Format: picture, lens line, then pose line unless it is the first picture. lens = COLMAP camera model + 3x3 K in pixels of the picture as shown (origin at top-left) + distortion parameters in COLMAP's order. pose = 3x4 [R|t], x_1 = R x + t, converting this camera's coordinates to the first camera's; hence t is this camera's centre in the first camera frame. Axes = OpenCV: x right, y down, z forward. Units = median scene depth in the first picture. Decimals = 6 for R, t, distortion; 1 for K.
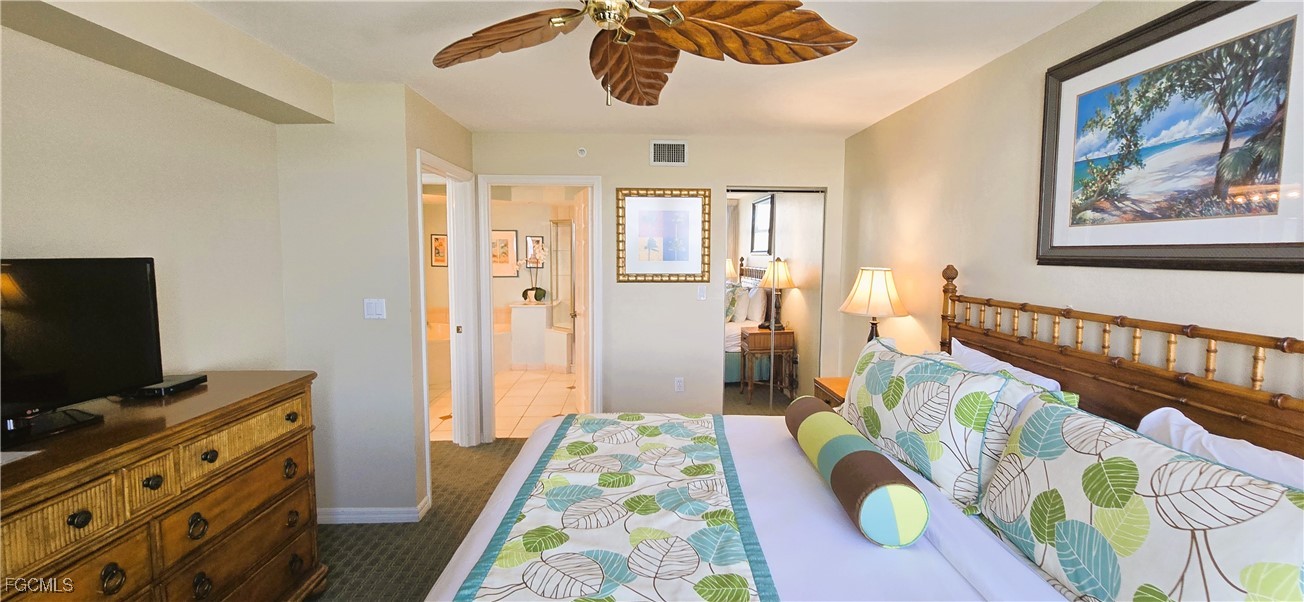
lens RADIAL K [[535.6, 0, 663.8], [0, 535.6, 296.7], [0, 0, 1]] dist [0.000367, -0.000344]
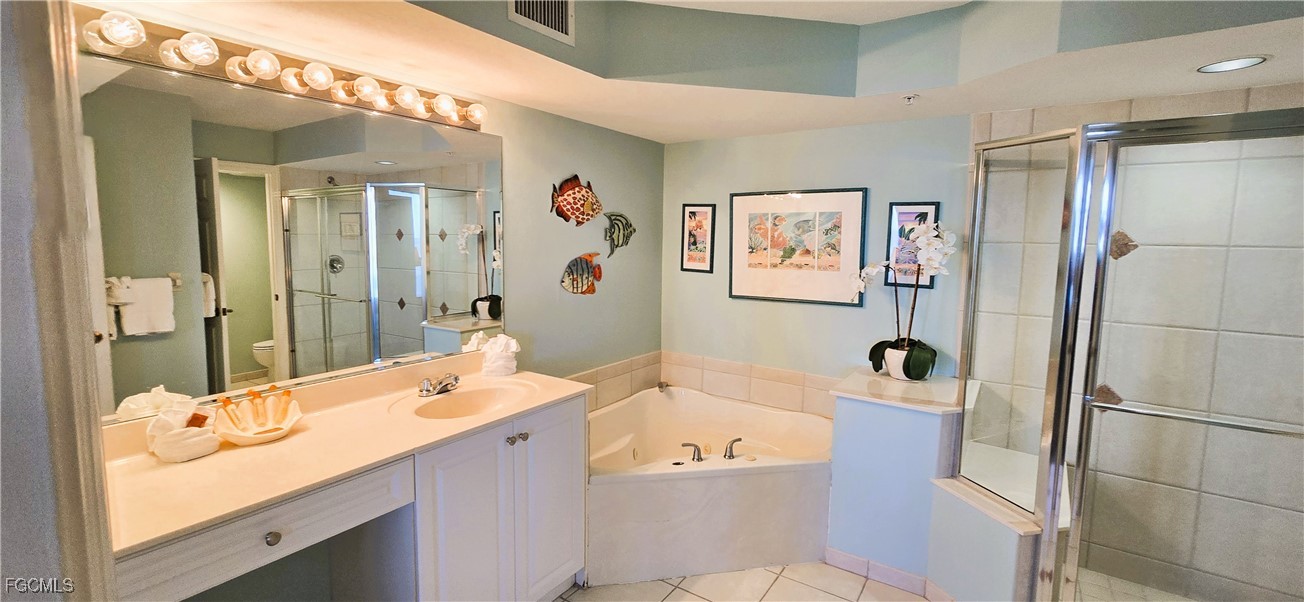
lens RADIAL K [[535.6, 0, 646.7], [0, 535.6, 290.2], [0, 0, 1]] dist [0.000367, -0.000344]
pose [[0.789745, 0.067791, -0.609678, -0.131821], [-0.060638, 0.997634, 0.032382, -0.043845], [0.610431, 0.011396, 0.791987, 0.494988]]
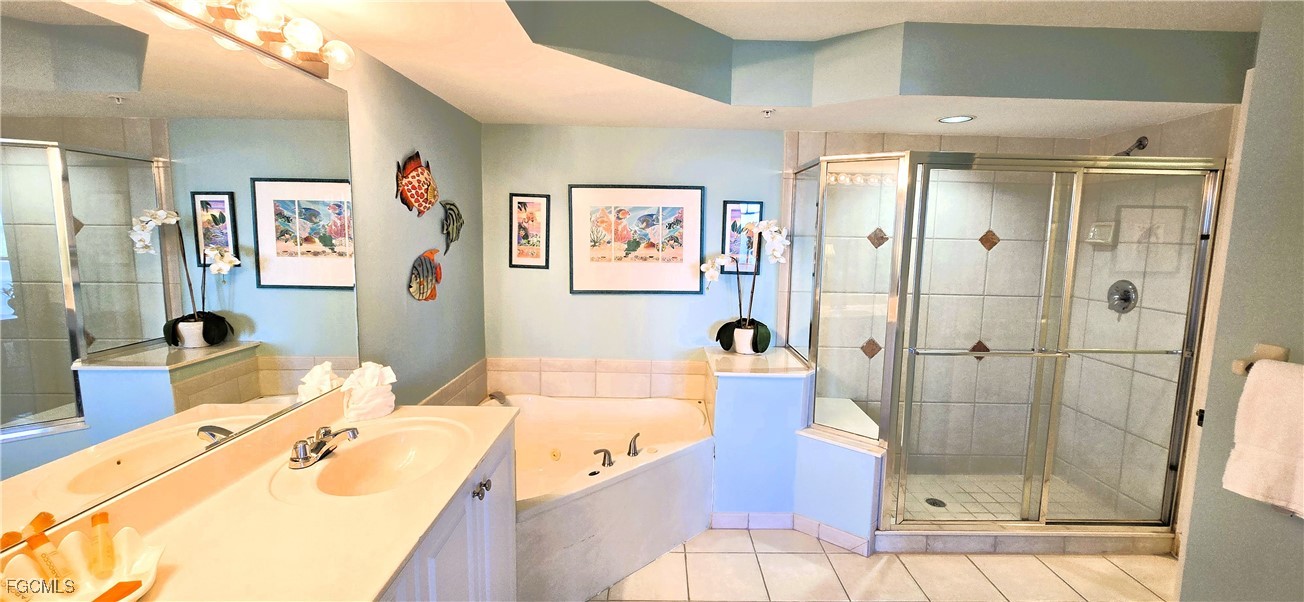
lens RADIAL K [[535.6, 0, 656.1], [0, 535.6, 294.4], [0, 0, 1]] dist [0.000367, -0.000344]
pose [[0.998463, 0.018480, -0.052252, -0.242047], [-0.016820, 0.999345, 0.032032, -0.041852], [0.052810, -0.031104, 0.998120, 0.470062]]
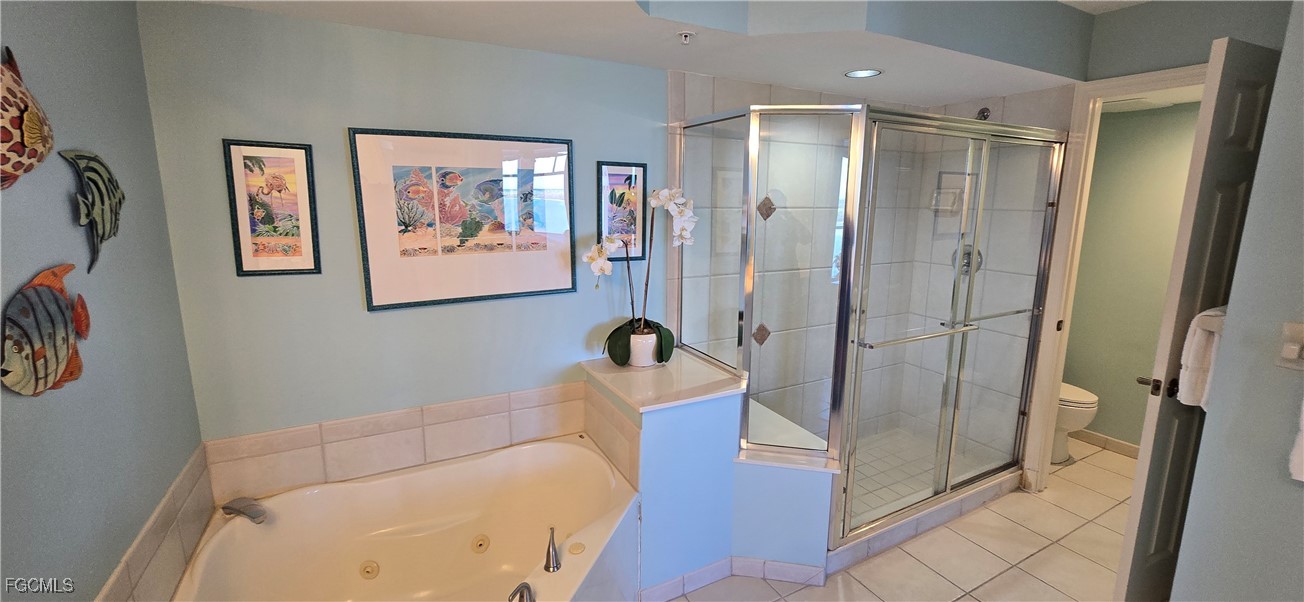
lens RADIAL K [[535.6, 0, 659.0], [0, 535.6, 294.6], [0, 0, 1]] dist [0.000367, -0.000344]
pose [[0.902037, -0.076255, 0.424871, -0.306047], [0.033060, 0.993586, 0.108137, -0.056921], [-0.430392, -0.083498, 0.898772, 0.582553]]
